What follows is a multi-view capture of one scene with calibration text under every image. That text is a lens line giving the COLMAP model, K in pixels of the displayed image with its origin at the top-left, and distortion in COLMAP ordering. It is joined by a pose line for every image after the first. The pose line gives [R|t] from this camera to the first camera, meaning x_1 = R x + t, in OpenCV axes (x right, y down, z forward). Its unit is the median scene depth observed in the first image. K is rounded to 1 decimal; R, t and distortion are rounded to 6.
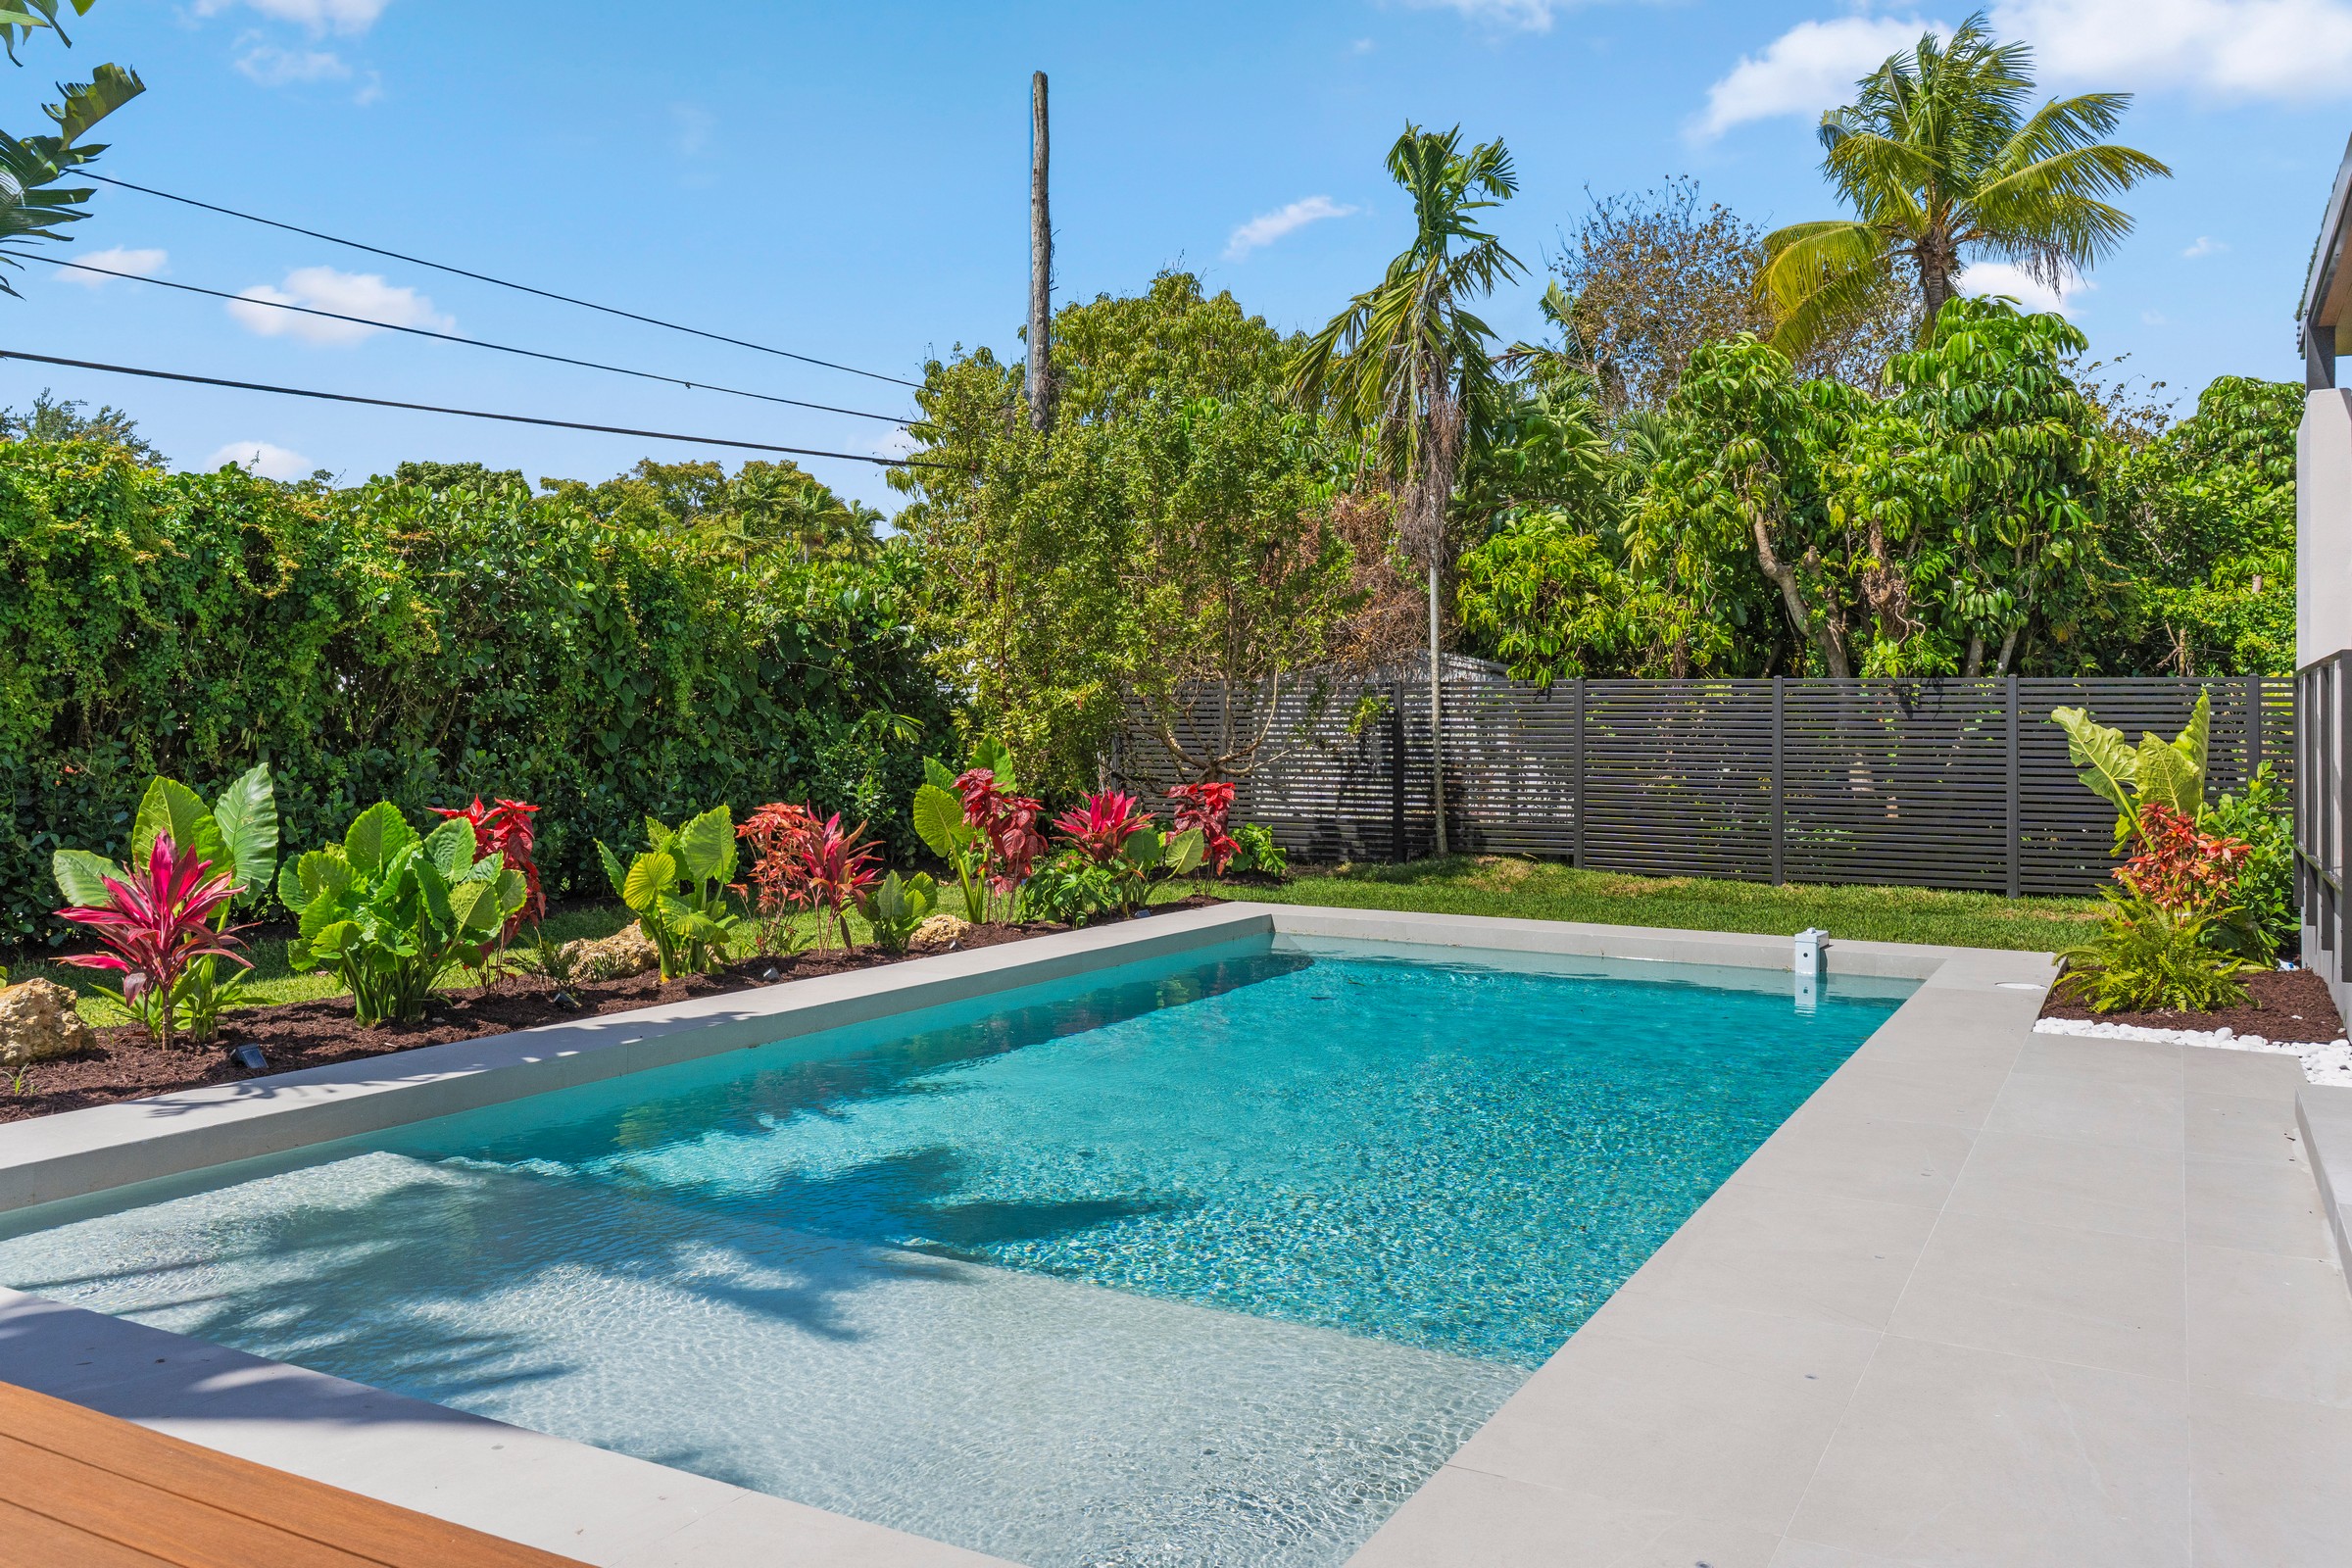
lens RADIAL K [[1853.1, 0, 1169.1], [0, 1853.1, 729.5], [0, 0, 1]] dist [0.004295, 0.004163]
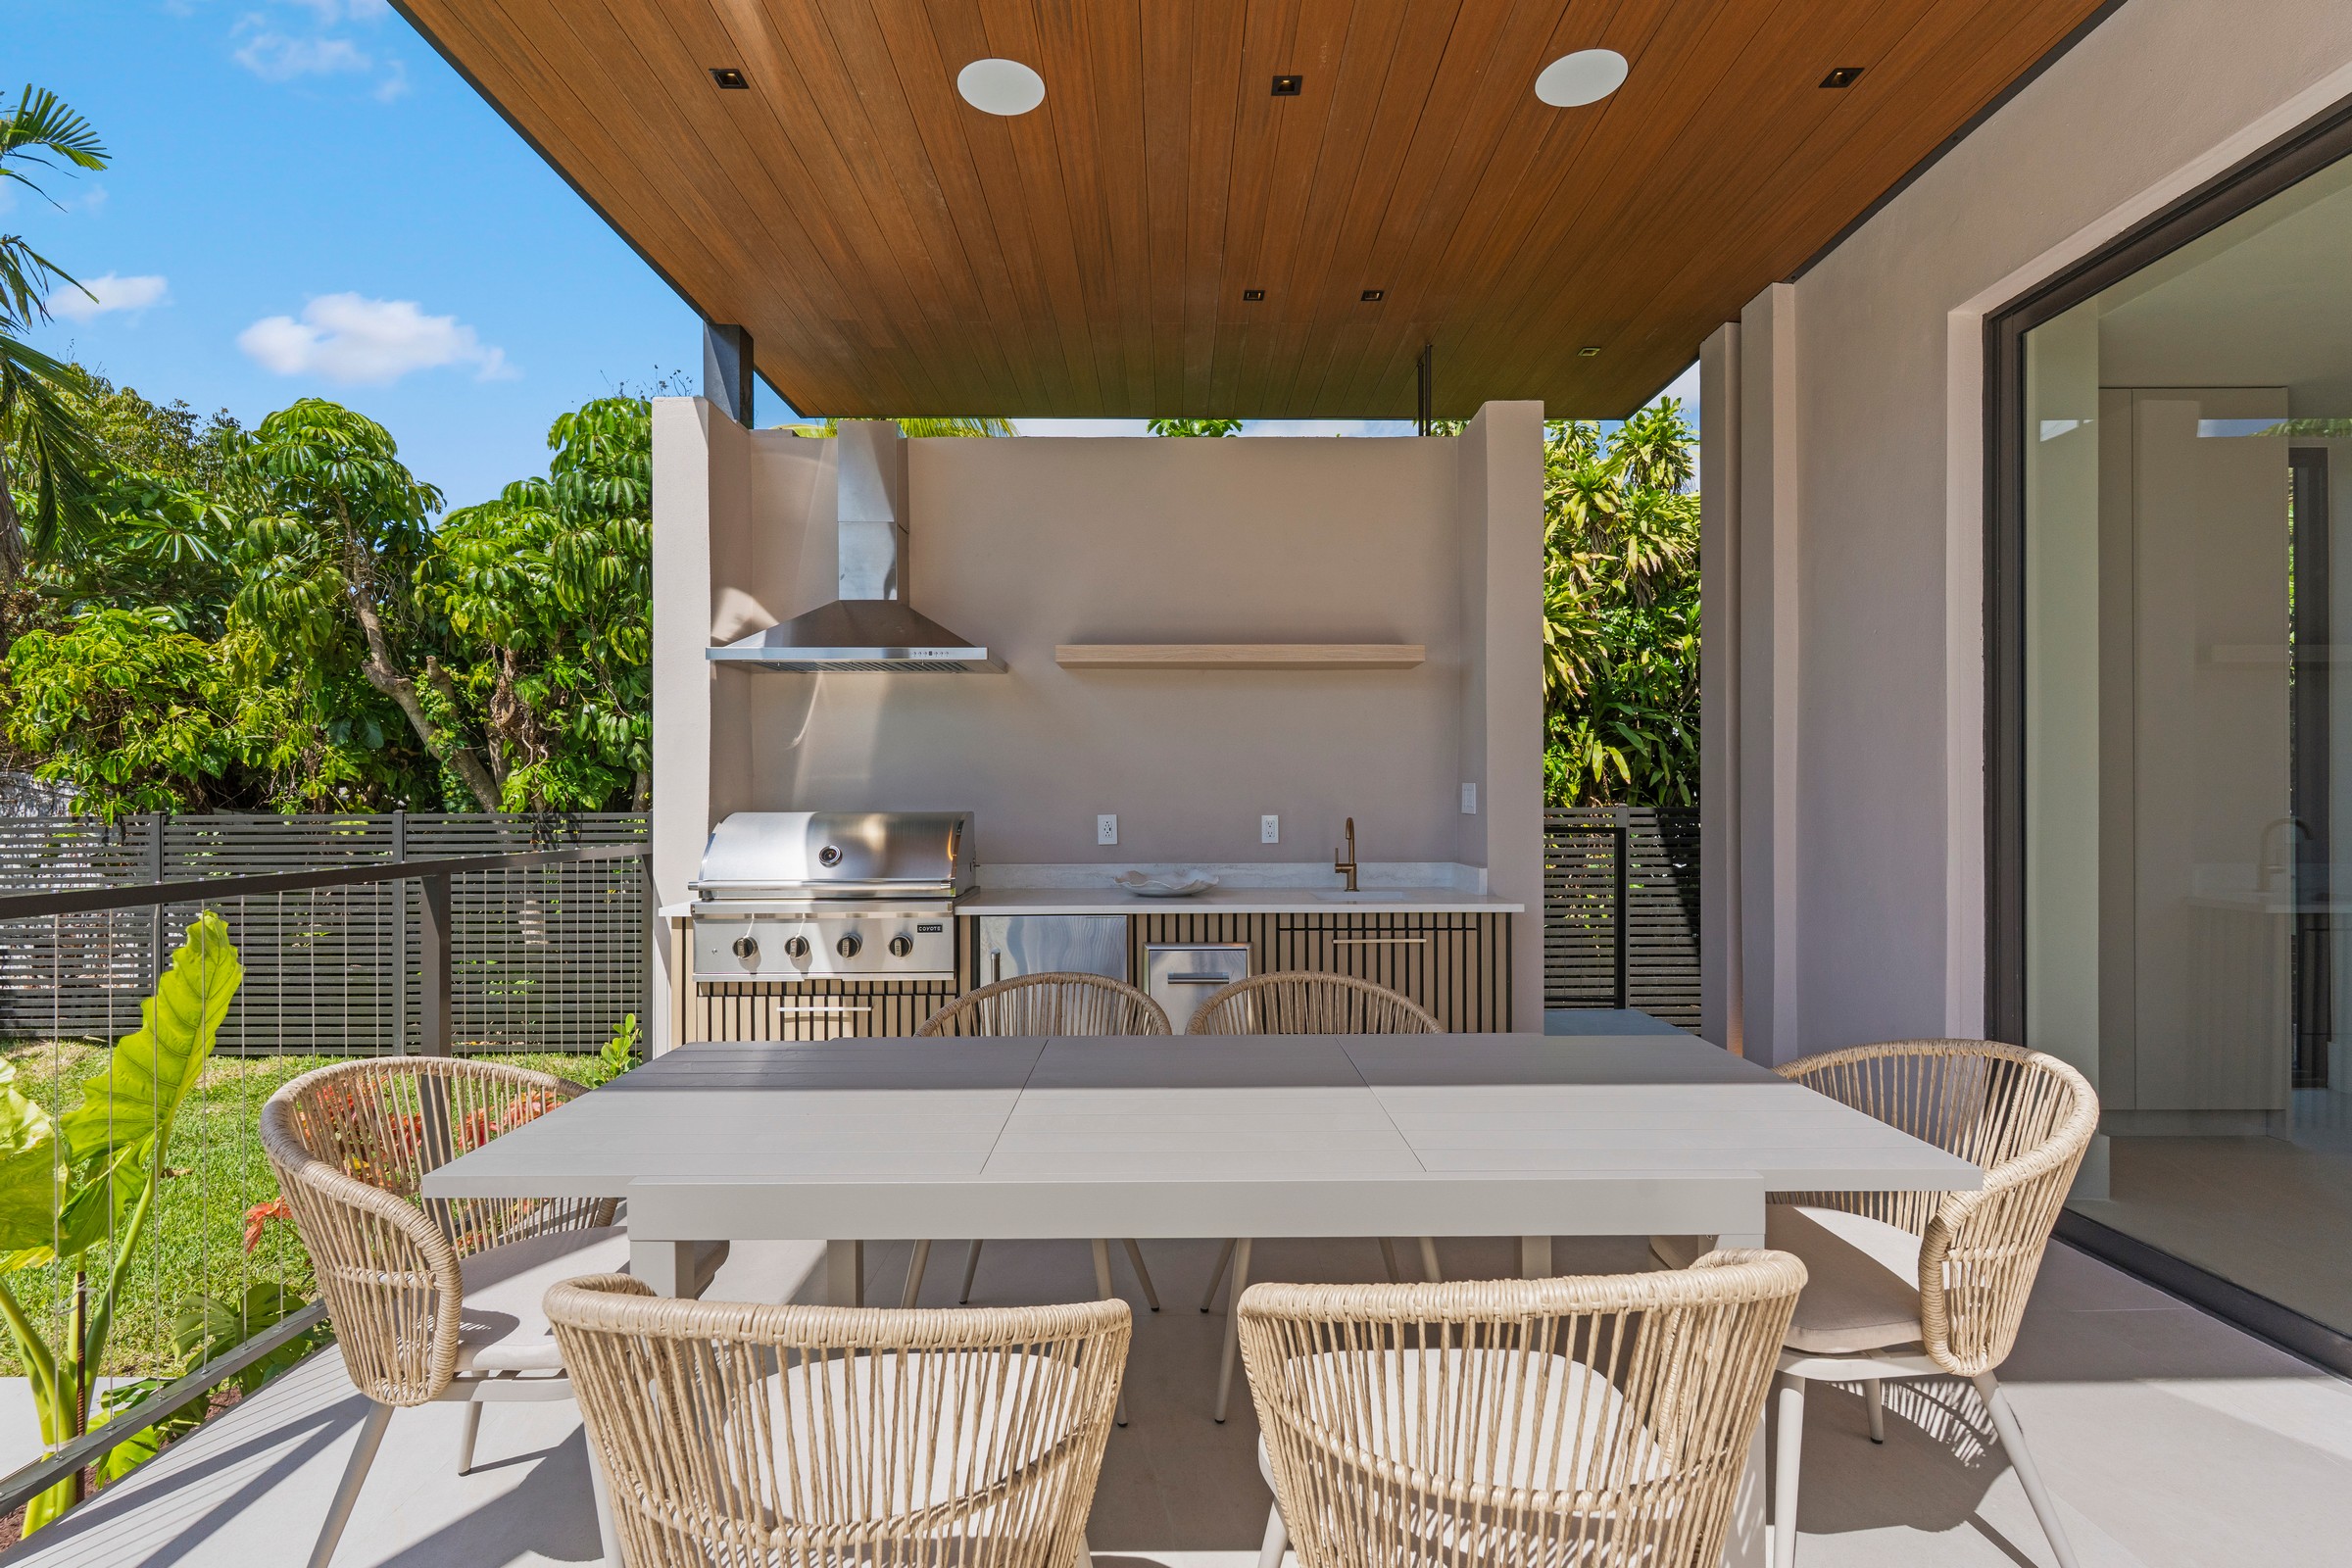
lens RADIAL K [[1132.9, 0, 1170.1], [0, 1132.9, 793.4], [0, 0, 1]] dist [0.000132, 0.000600]
pose [[0.885548, -0.012255, 0.464387, 0.413424], [0.015063, 0.999884, -0.002336, -0.030870], [-0.464304, 0.009064, 0.885629, 0.396371]]
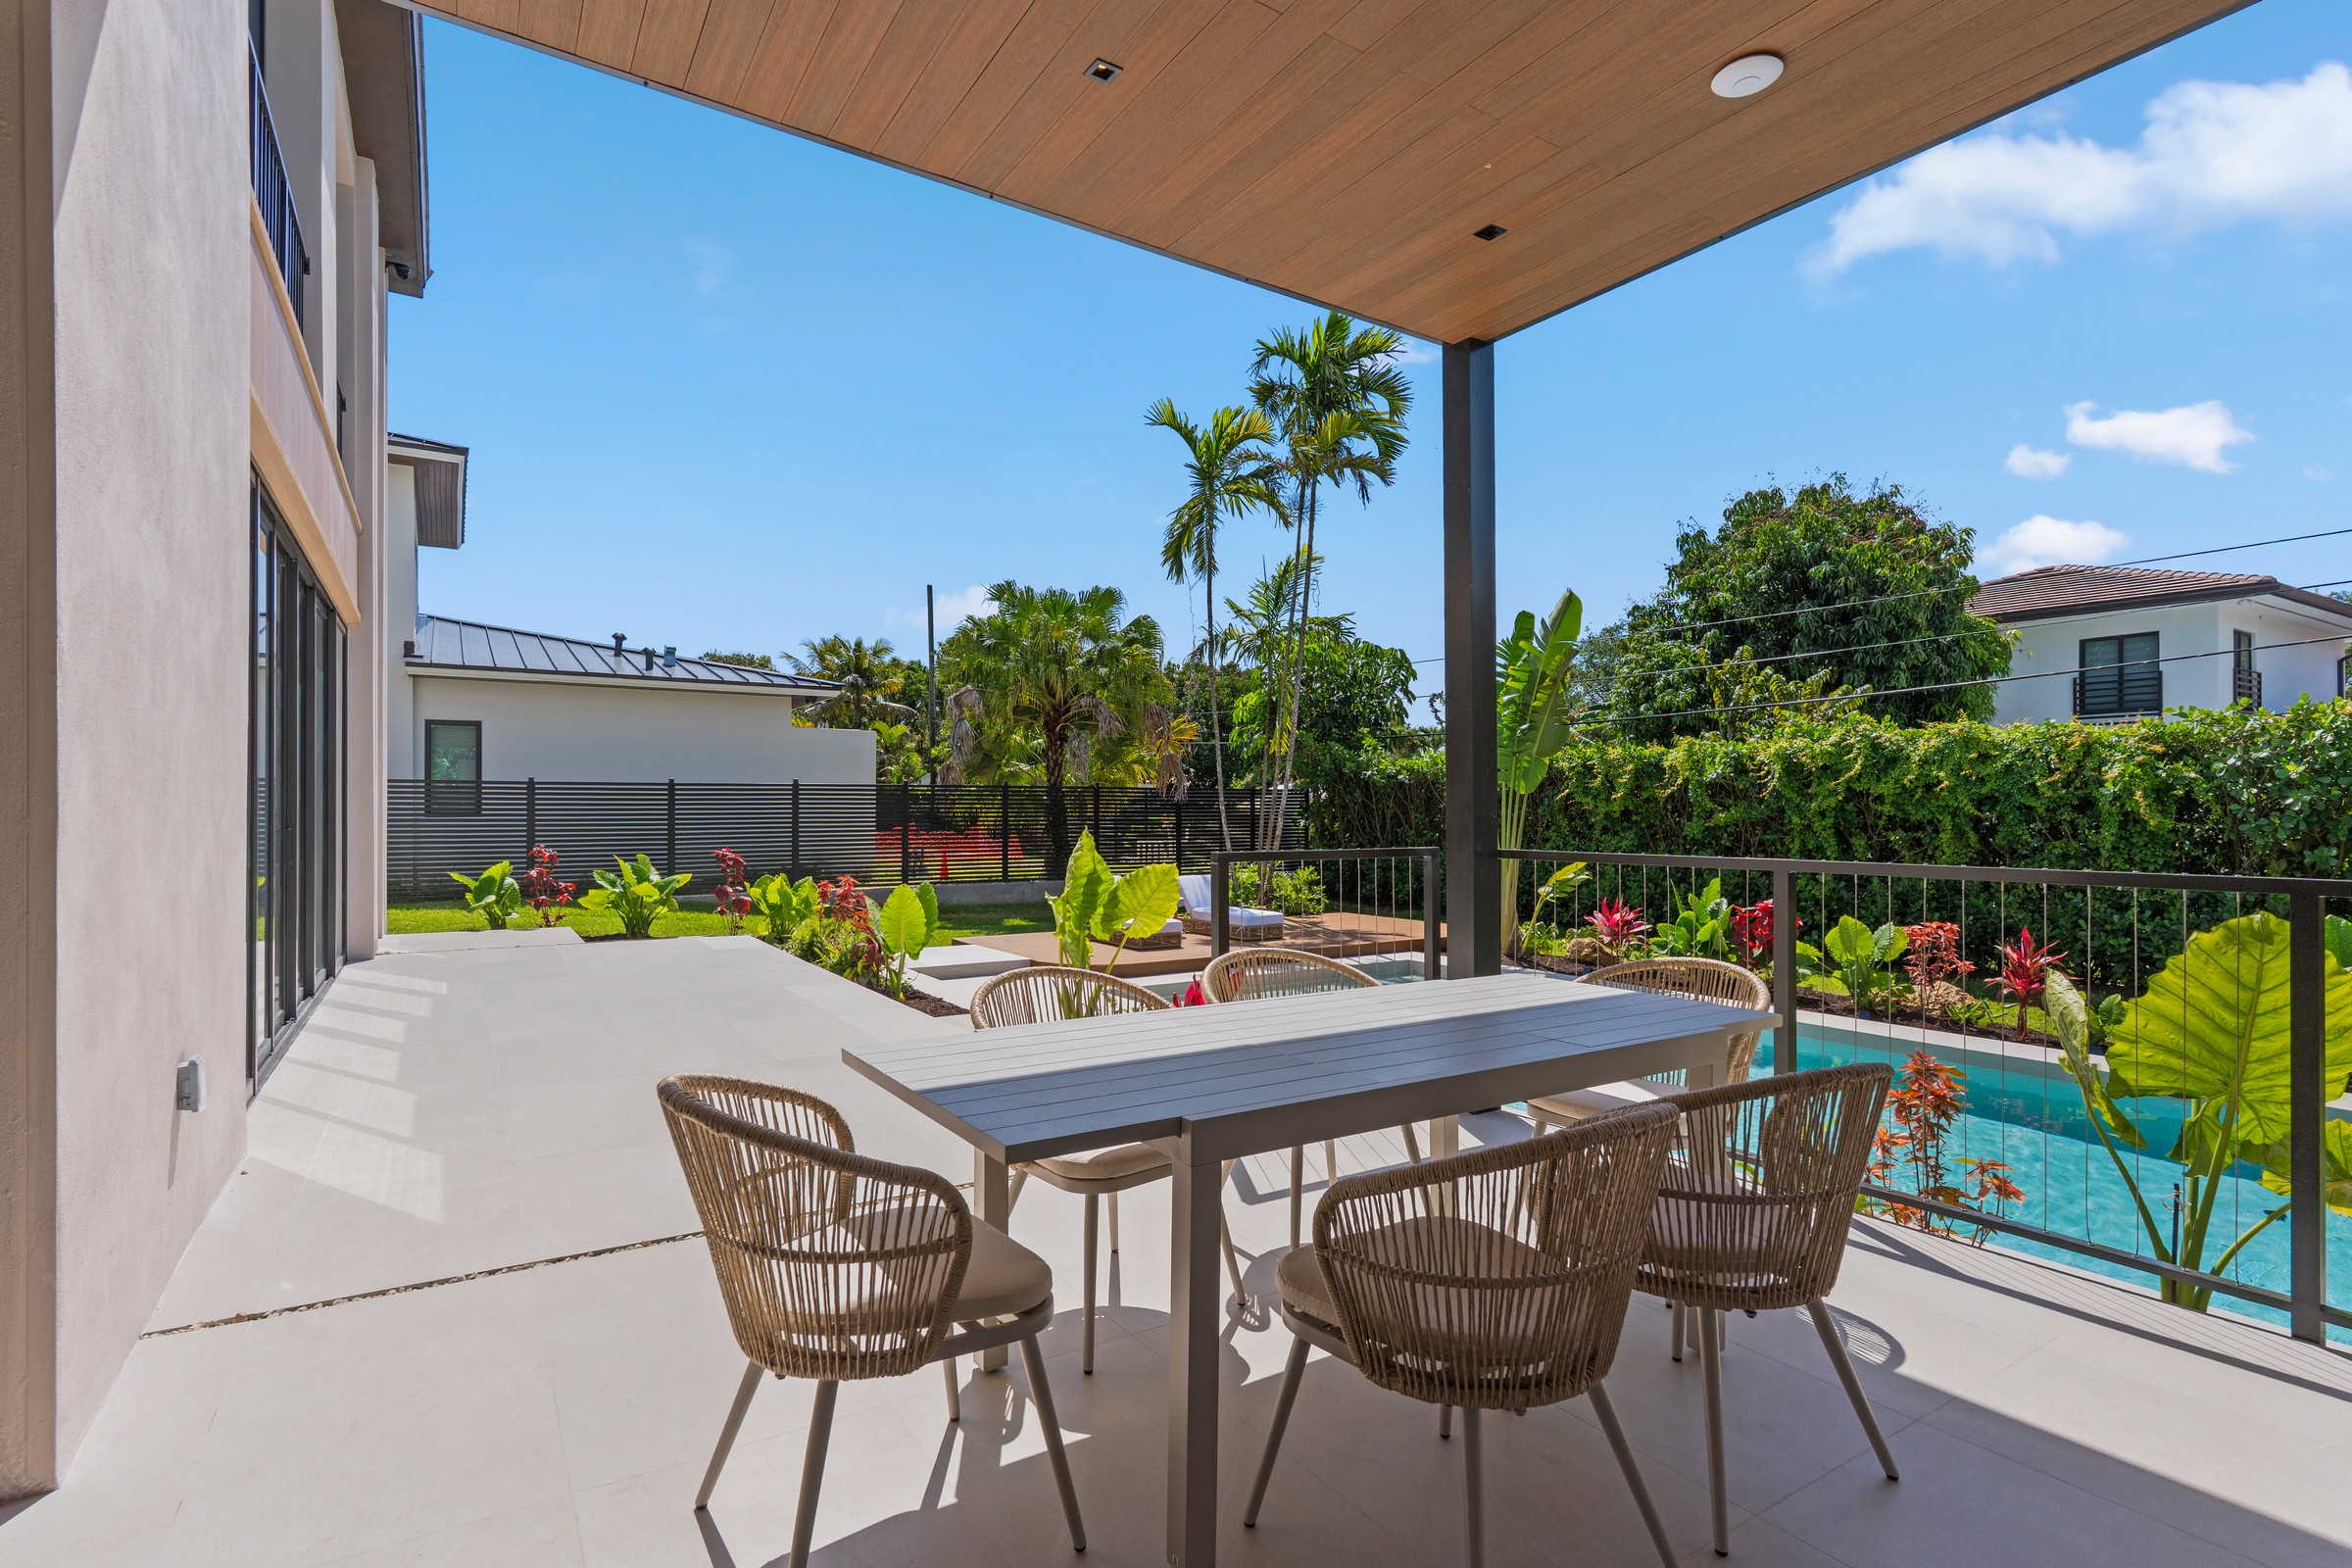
lens RADIAL K [[1132.9, 0, 1170.1], [0, 1132.9, 793.4], [0, 0, 1]] dist [0.000132, 0.000600]
pose [[-0.490989, -0.023609, -0.870846, 0.621522], [-0.011132, 0.999721, -0.020827, -0.029145], [0.871095, -0.000531, -0.491114, 0.560700]]
